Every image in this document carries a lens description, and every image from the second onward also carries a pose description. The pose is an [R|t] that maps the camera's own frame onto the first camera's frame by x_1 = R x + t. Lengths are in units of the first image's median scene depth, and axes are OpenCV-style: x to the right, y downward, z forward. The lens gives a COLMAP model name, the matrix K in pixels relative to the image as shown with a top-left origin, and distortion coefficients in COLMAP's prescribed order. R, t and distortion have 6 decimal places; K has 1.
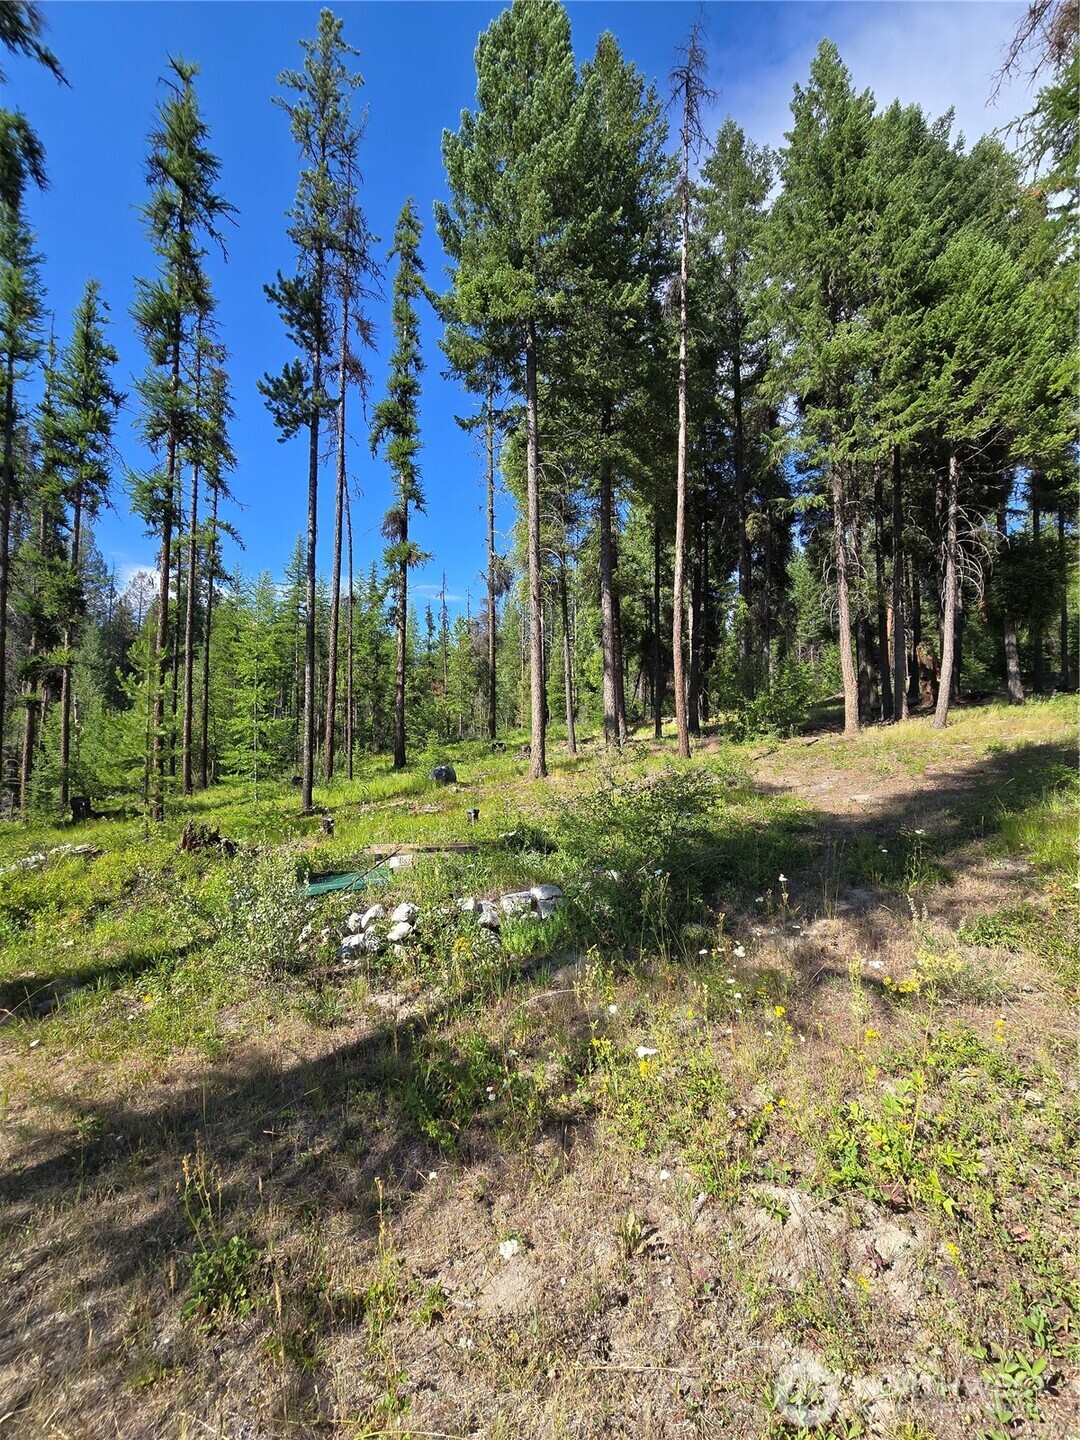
lens RADIAL K [[582.6, 0, 535.6], [0, 582.6, 716.2], [0, 0, 1]] dist [0.001631, 0.000138]
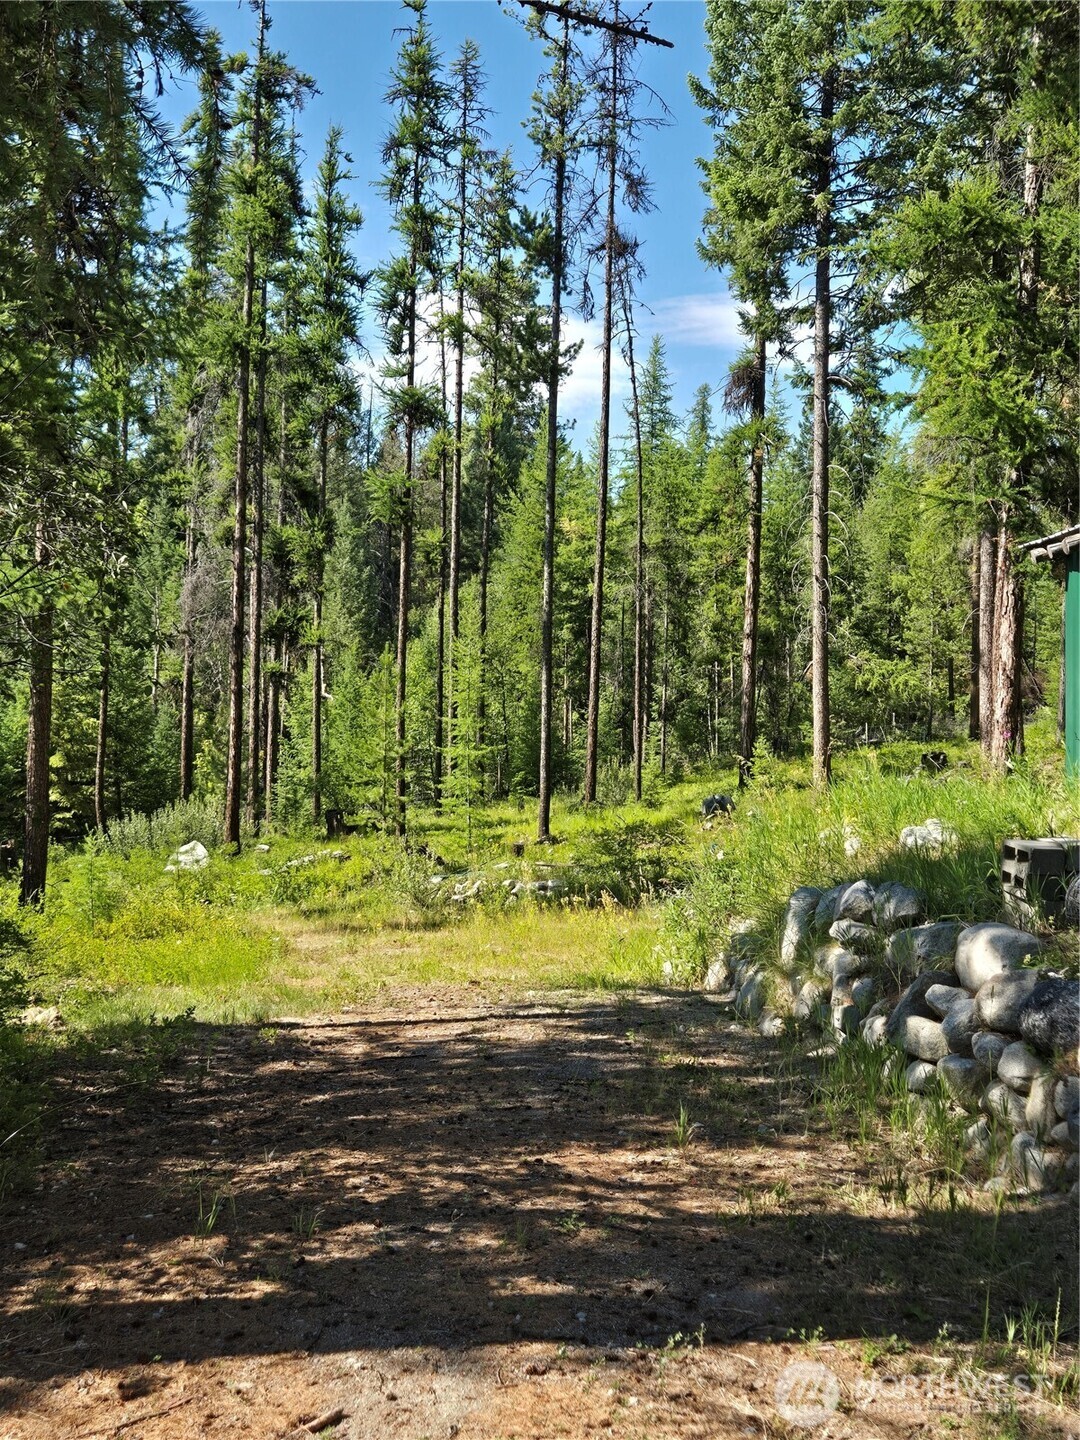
lens RADIAL K [[1019.2, 0, 540.0], [0, 1019.2, 757.8], [0, 0, 1]] dist [0.073134, -0.052592]
pose [[0.895420, 0.028406, -0.444315, 0.232434], [-0.001072, 0.998097, 0.061649, -0.044931], [0.445221, -0.054726, 0.893747, -0.302626]]
